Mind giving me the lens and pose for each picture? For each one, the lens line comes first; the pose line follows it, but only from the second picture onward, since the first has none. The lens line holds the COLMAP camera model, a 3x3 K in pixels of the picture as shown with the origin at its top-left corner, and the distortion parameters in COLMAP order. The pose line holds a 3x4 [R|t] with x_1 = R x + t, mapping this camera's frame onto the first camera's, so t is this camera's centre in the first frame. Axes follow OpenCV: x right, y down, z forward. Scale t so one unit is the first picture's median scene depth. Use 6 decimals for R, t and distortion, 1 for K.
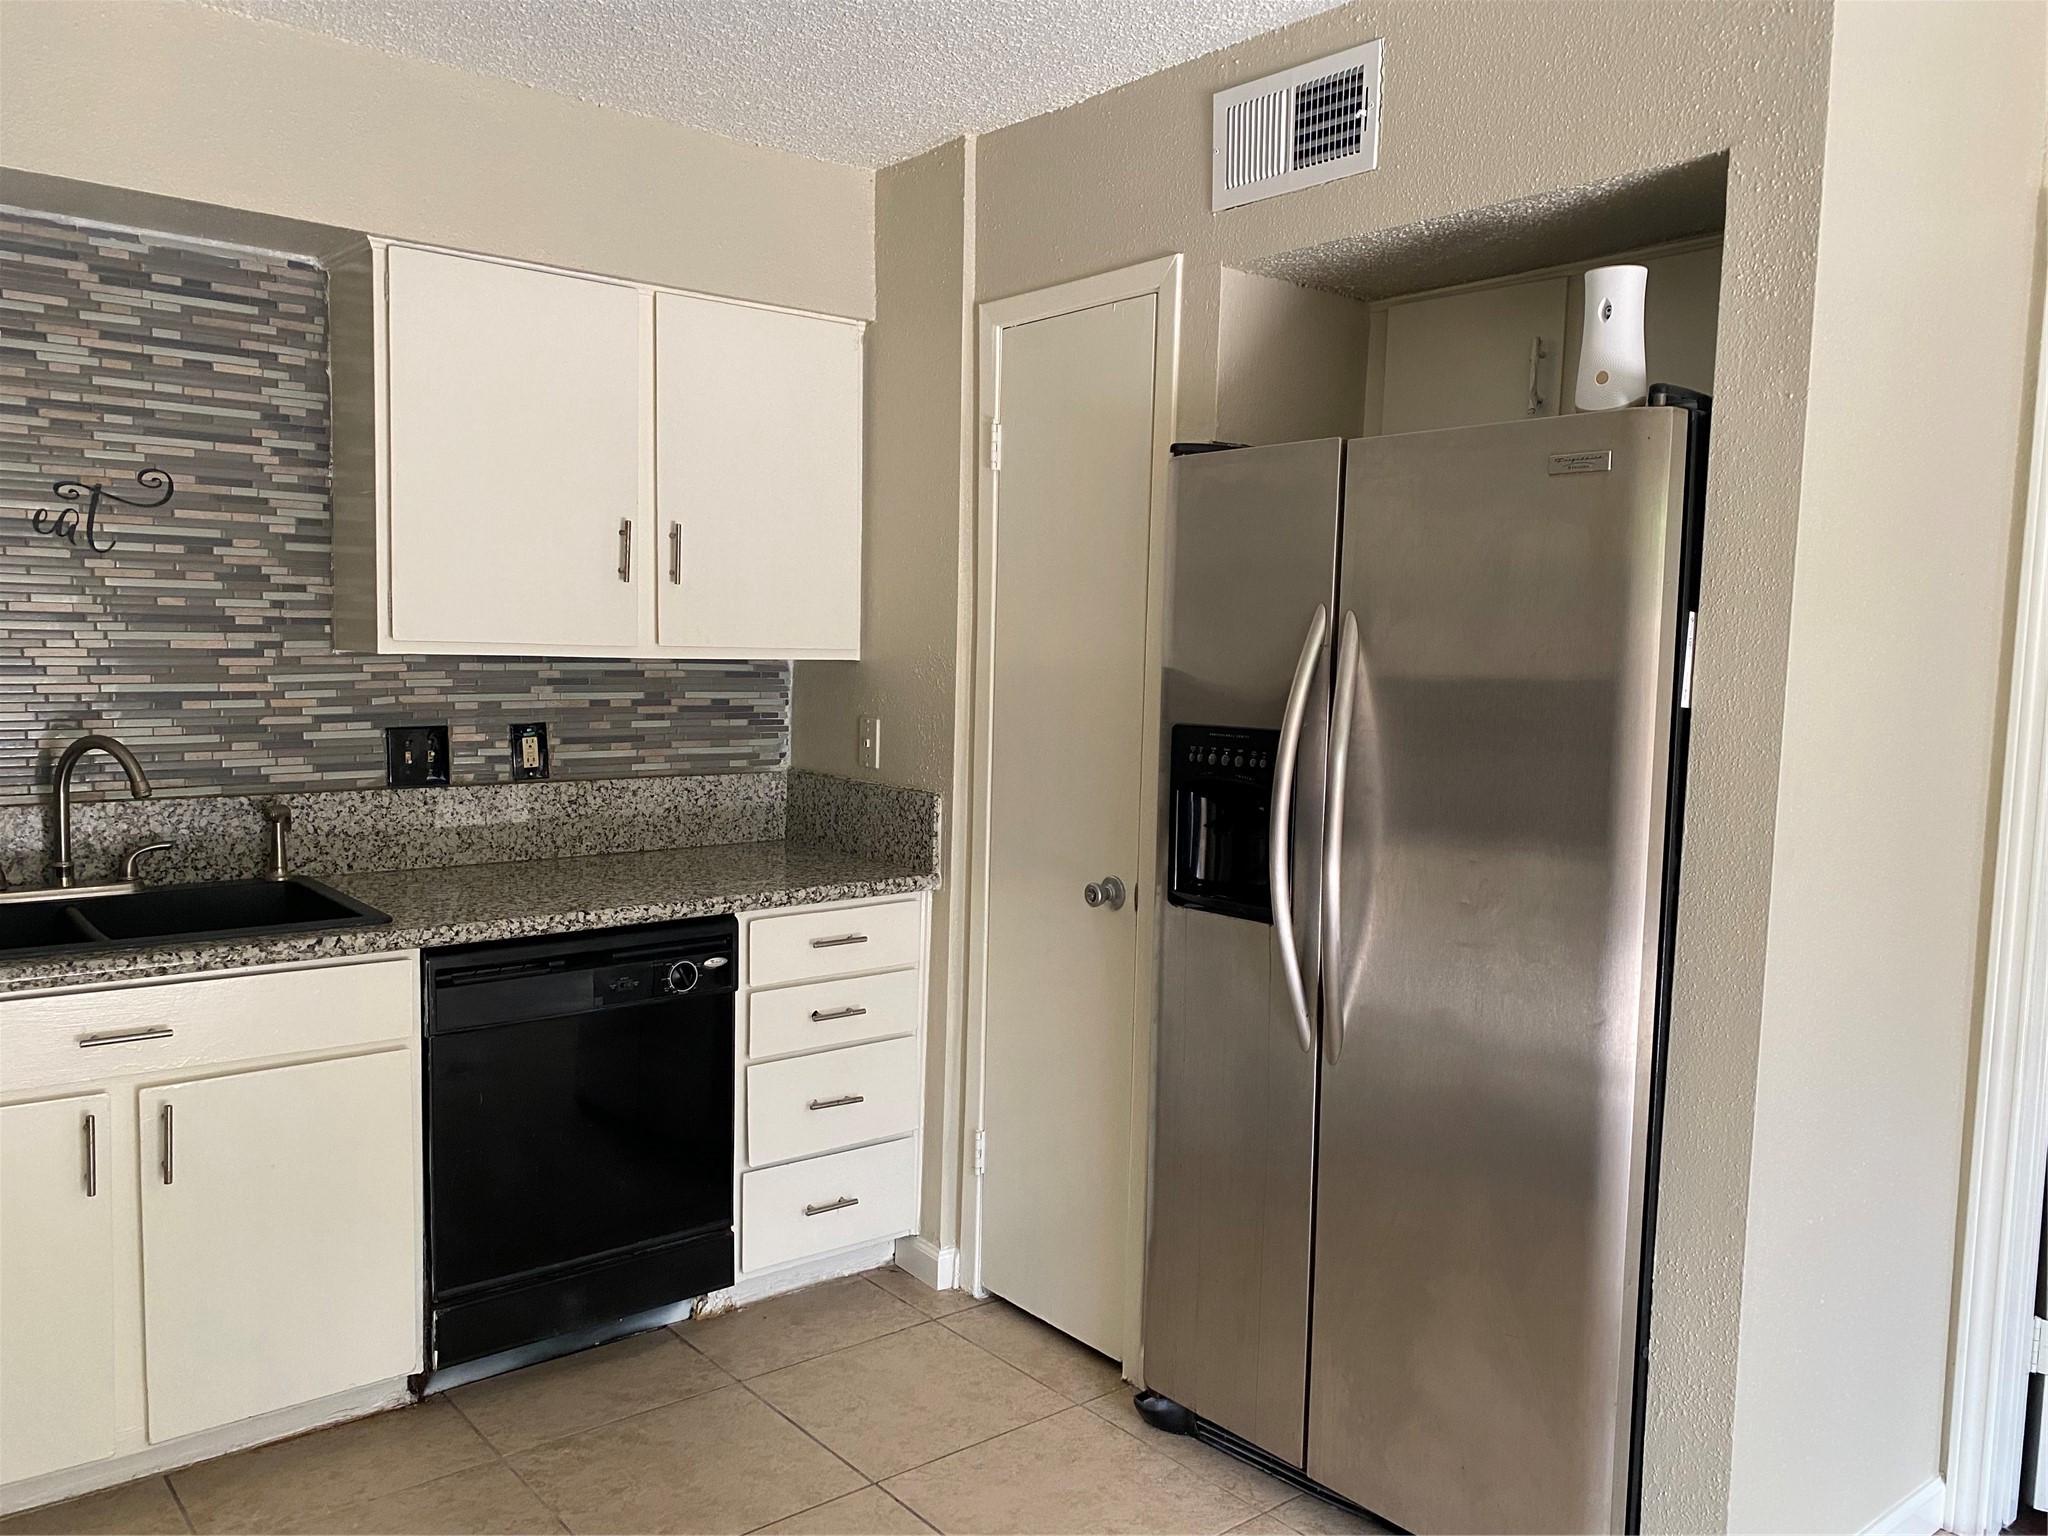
lens RADIAL K [[1529.3, 0, 1016.1], [0, 1529.3, 768.6], [0, 0, 1]] dist [0.022701, -0.030536]
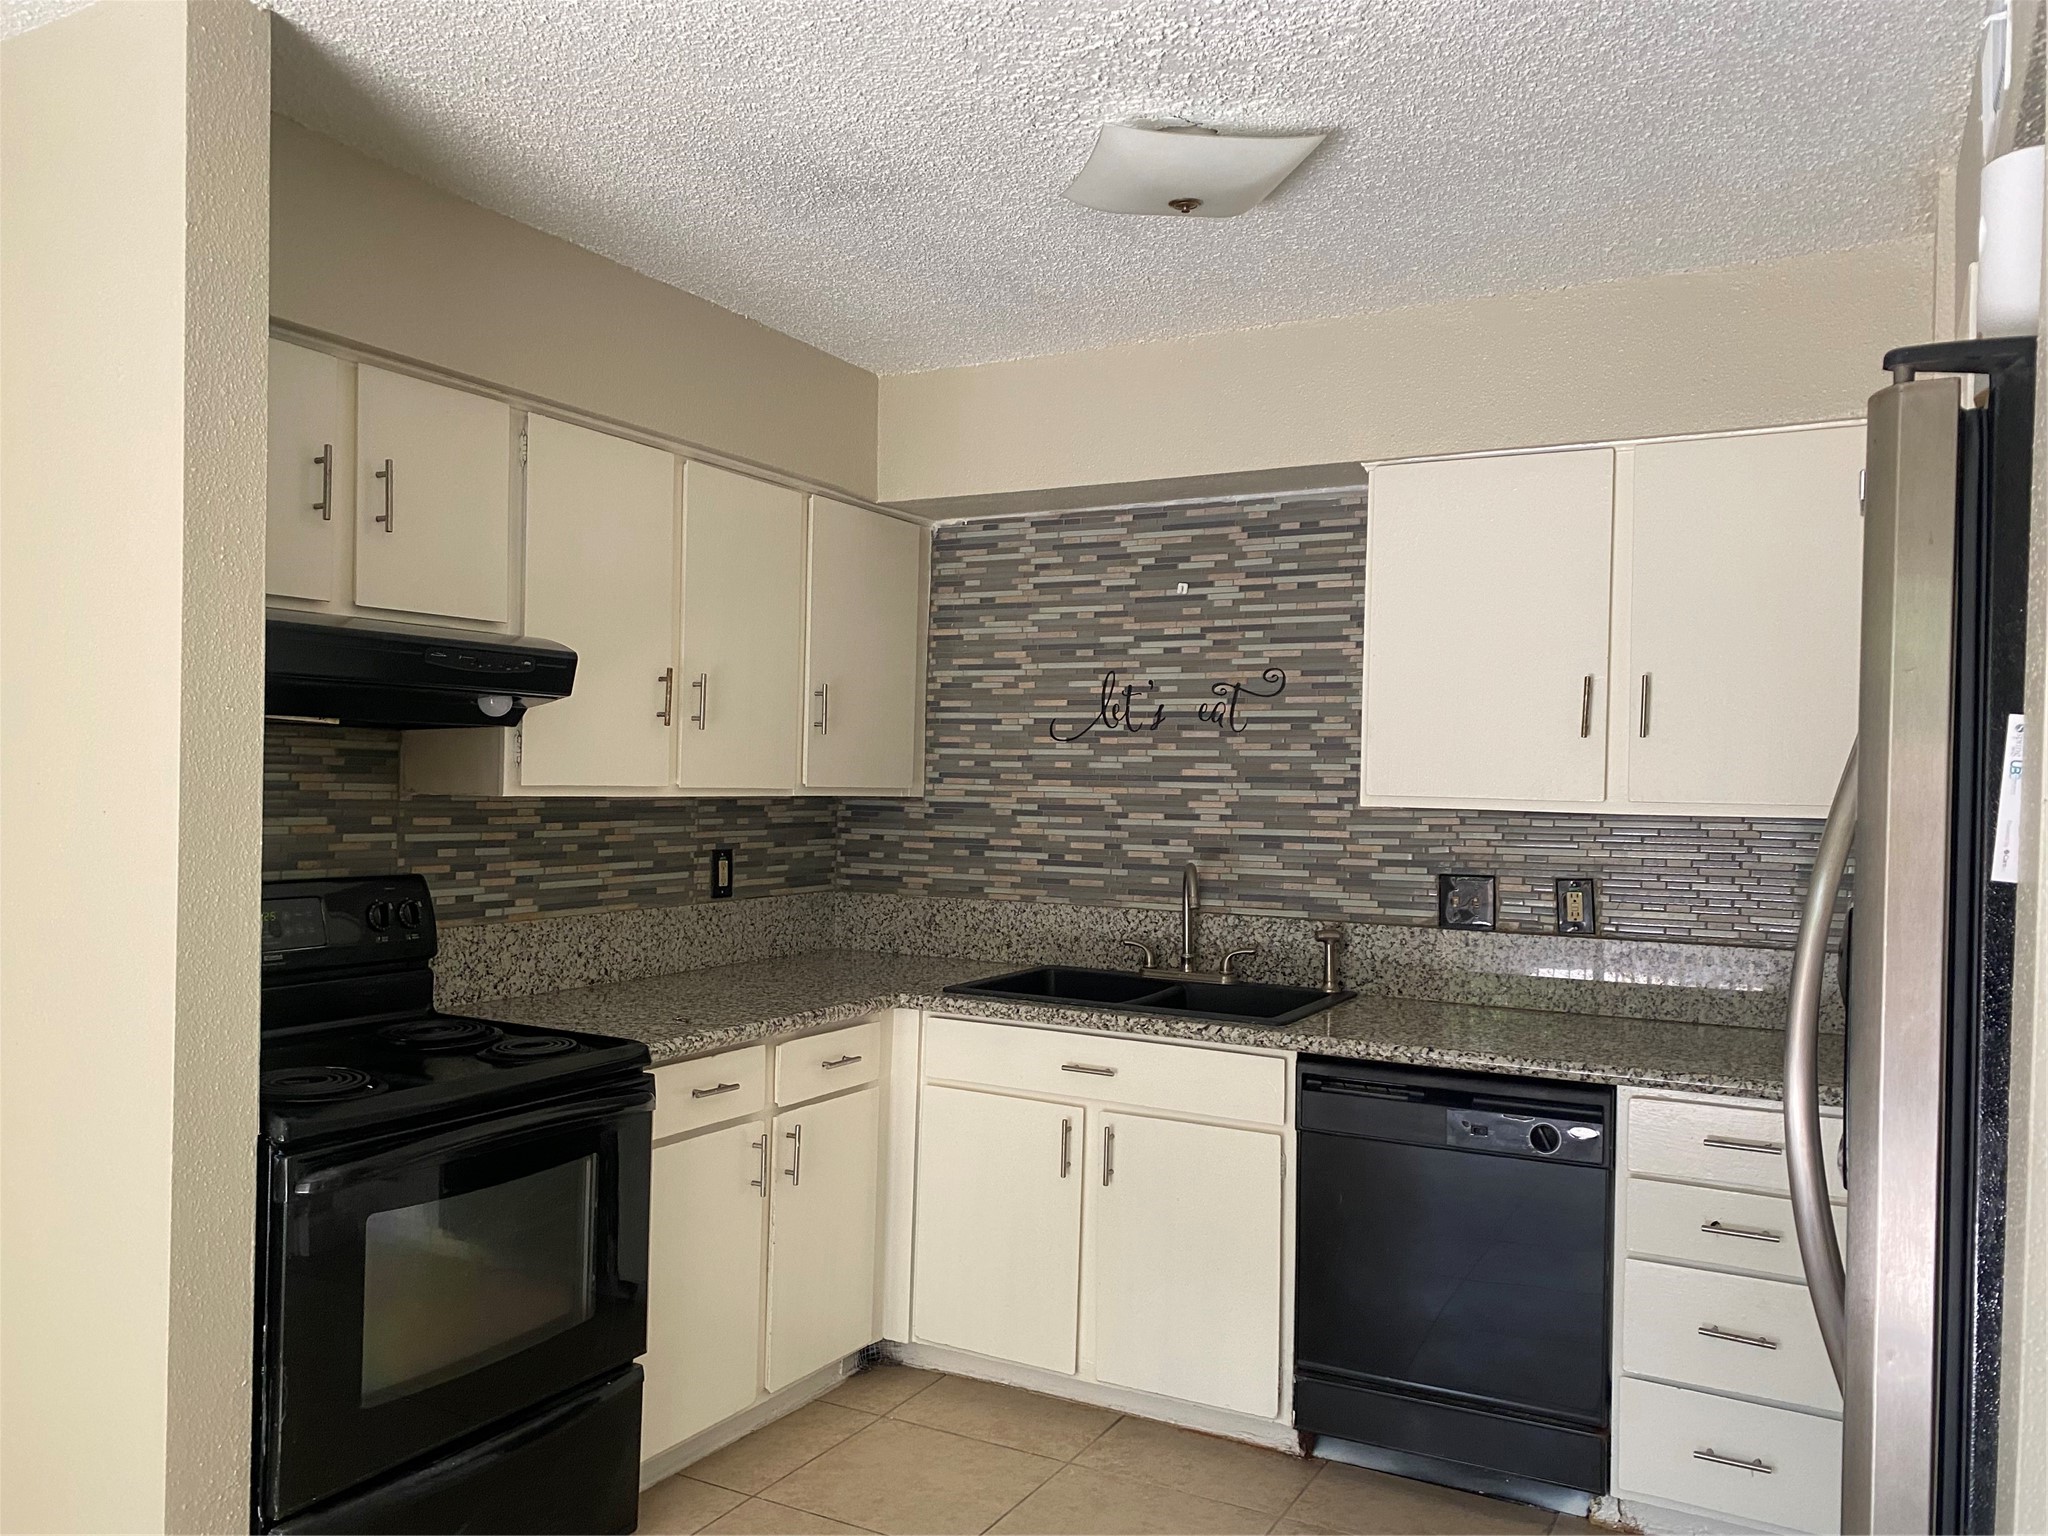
lens RADIAL K [[1529.3, 0, 1019.3], [0, 1529.3, 768.2], [0, 0, 1]] dist [0.022701, -0.030536]
pose [[0.362479, -0.022447, -0.931721, 0.583679], [-0.087632, 0.994460, -0.058051, -0.012308], [0.927863, 0.102691, 0.358504, 0.324170]]
